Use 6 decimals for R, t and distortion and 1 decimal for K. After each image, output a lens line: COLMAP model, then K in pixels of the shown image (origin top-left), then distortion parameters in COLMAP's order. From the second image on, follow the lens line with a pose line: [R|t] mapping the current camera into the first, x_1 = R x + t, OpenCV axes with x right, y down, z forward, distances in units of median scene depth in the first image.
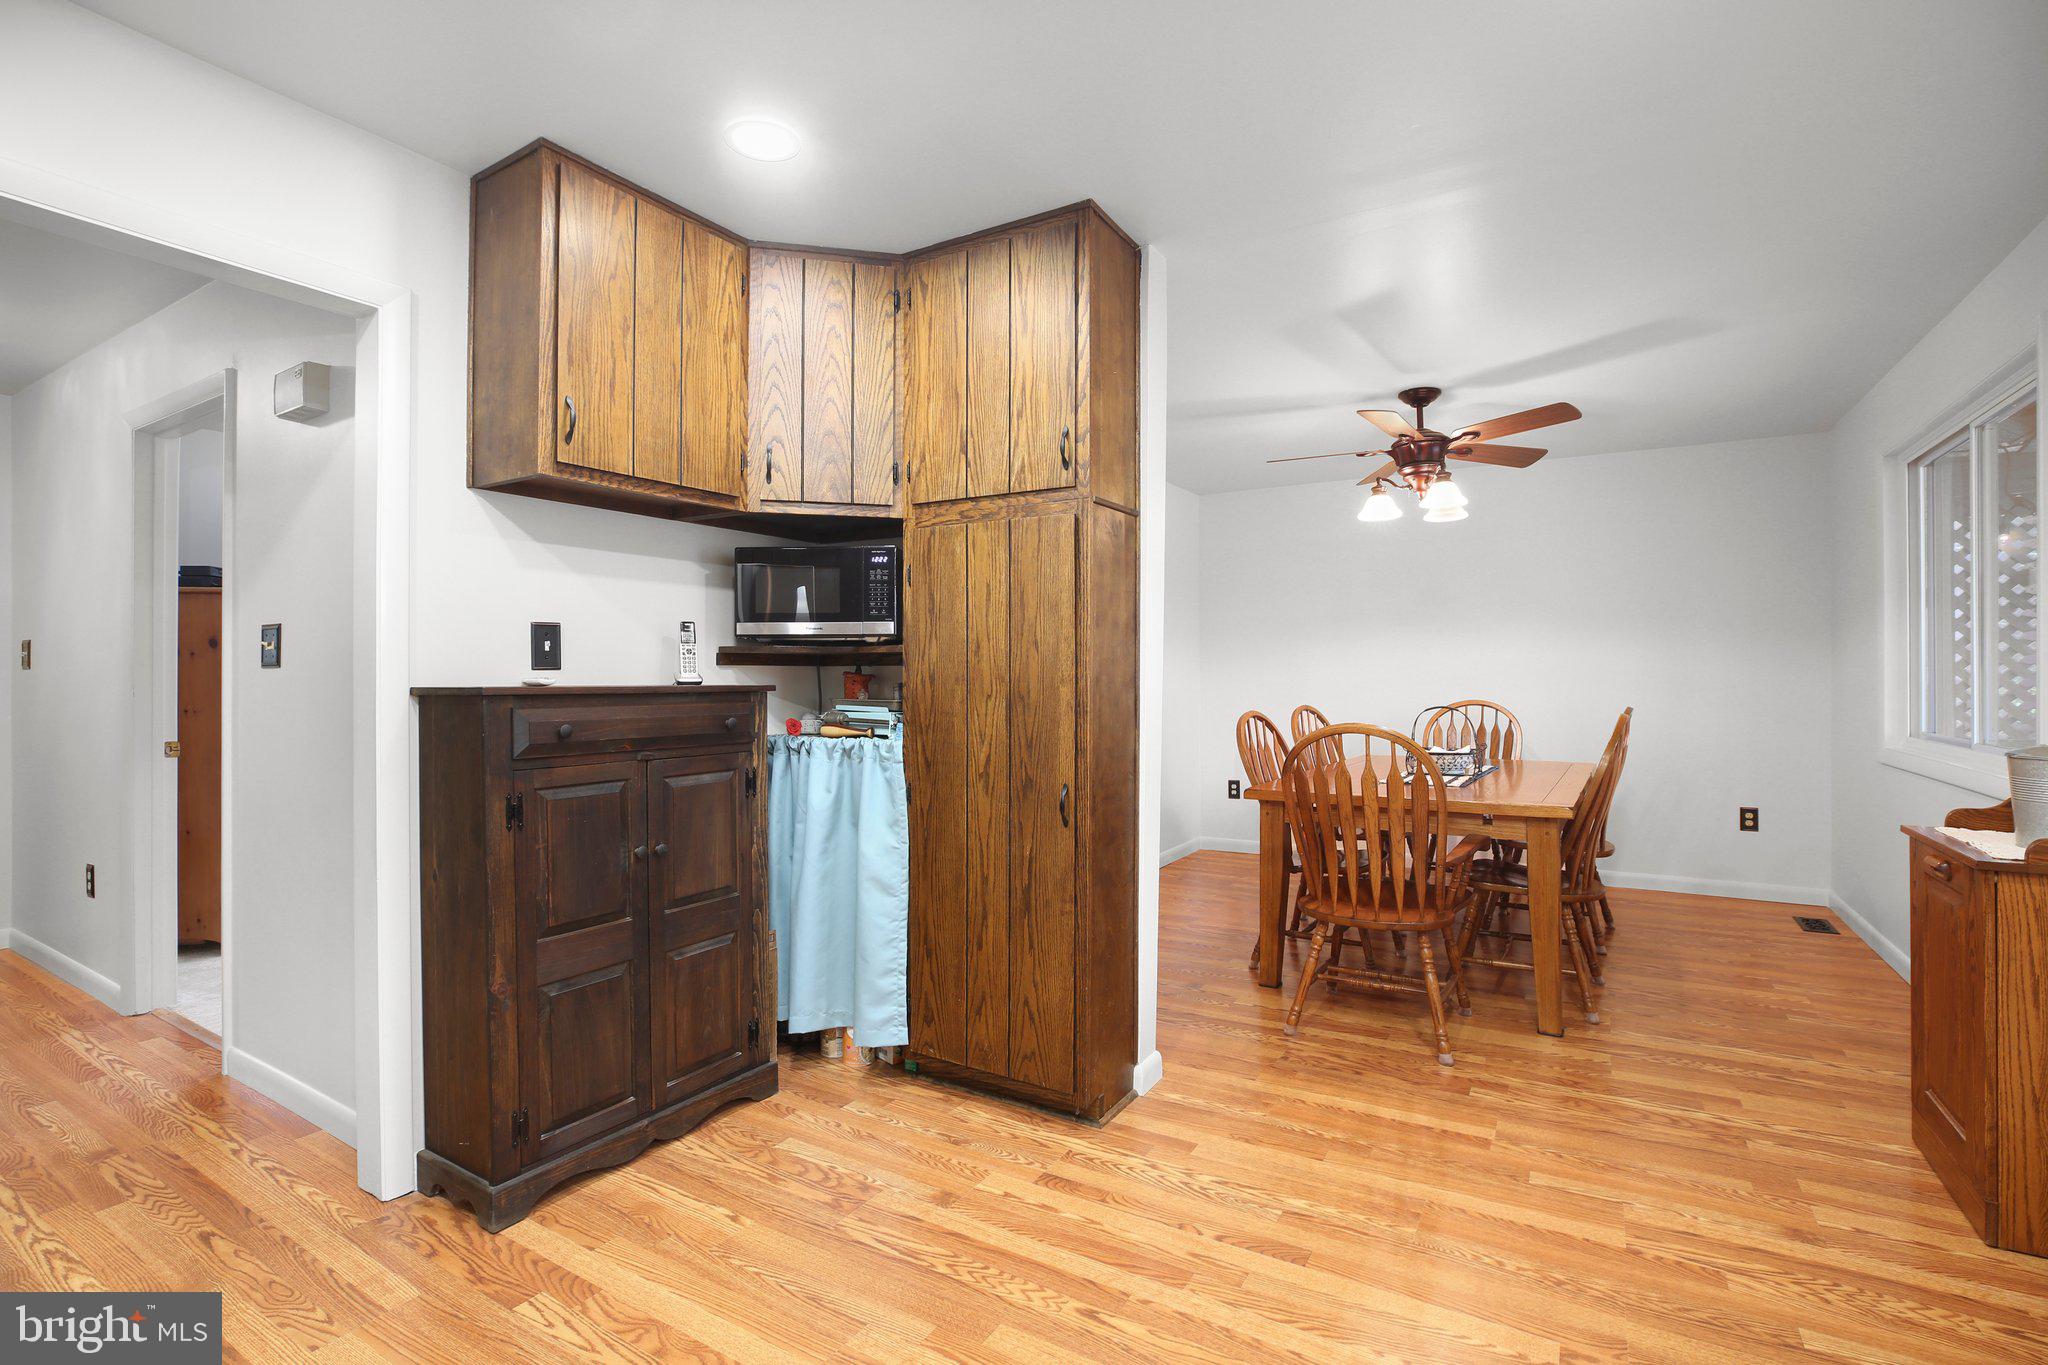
lens RADIAL K [[938.4, 0, 1019.2], [0, 938.4, 684.6], [0, 0, 1]] dist [-0.031901, 0.006261]
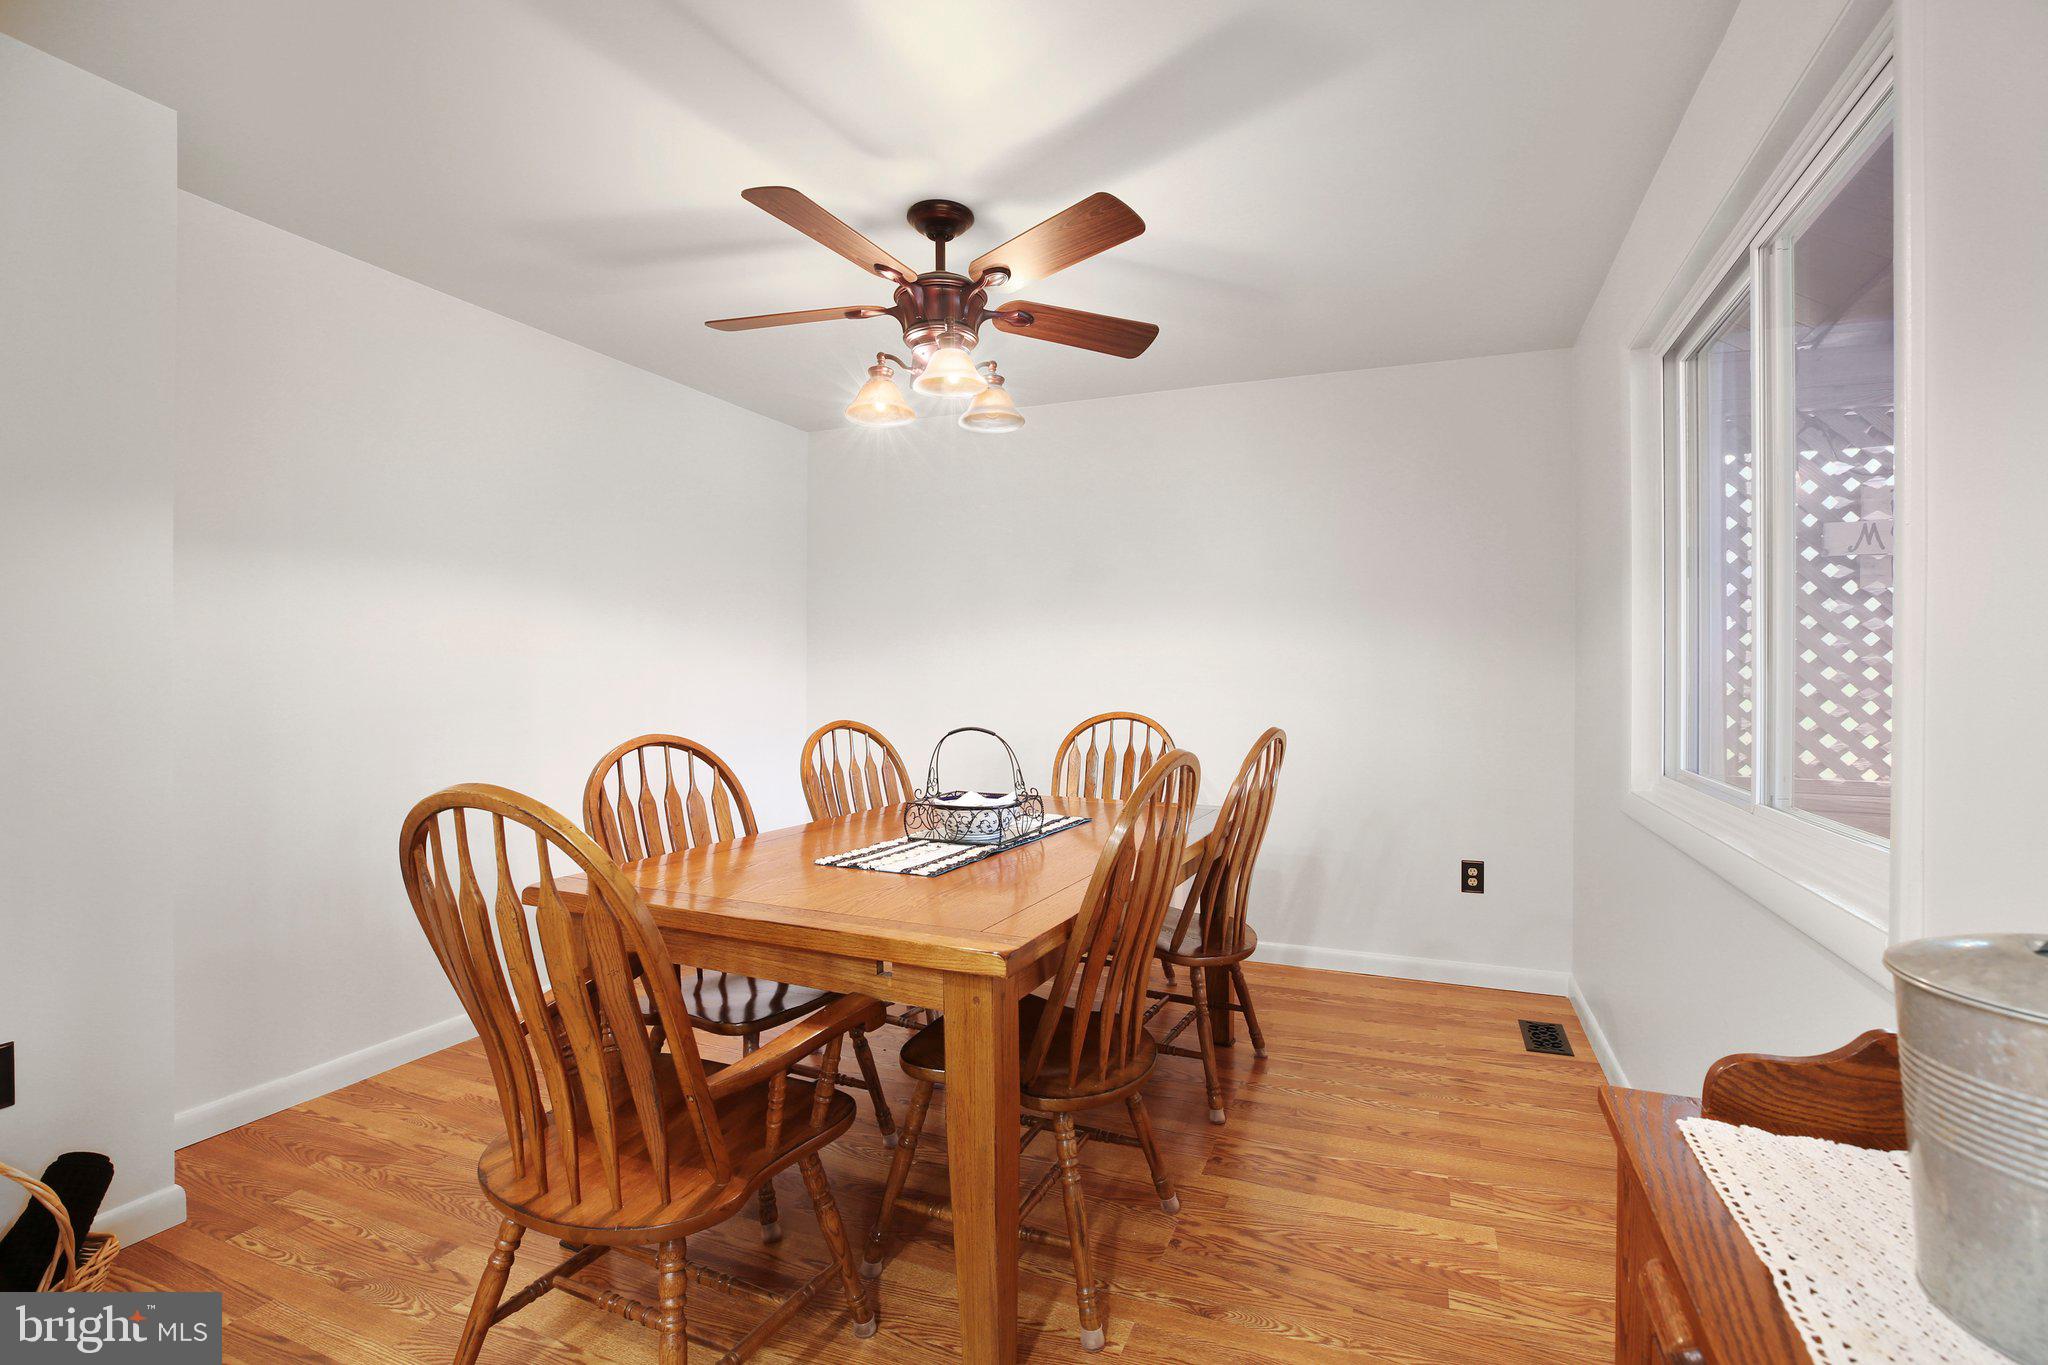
lens RADIAL K [[938.4, 0, 1025.5], [0, 938.4, 687.3], [0, 0, 1]] dist [-0.031901, 0.006261]
pose [[0.988926, 0.002962, 0.148378, 0.387652], [-0.003382, 0.999991, 0.002576, -0.004654], [-0.148369, -0.003049, 0.988927, 0.378977]]
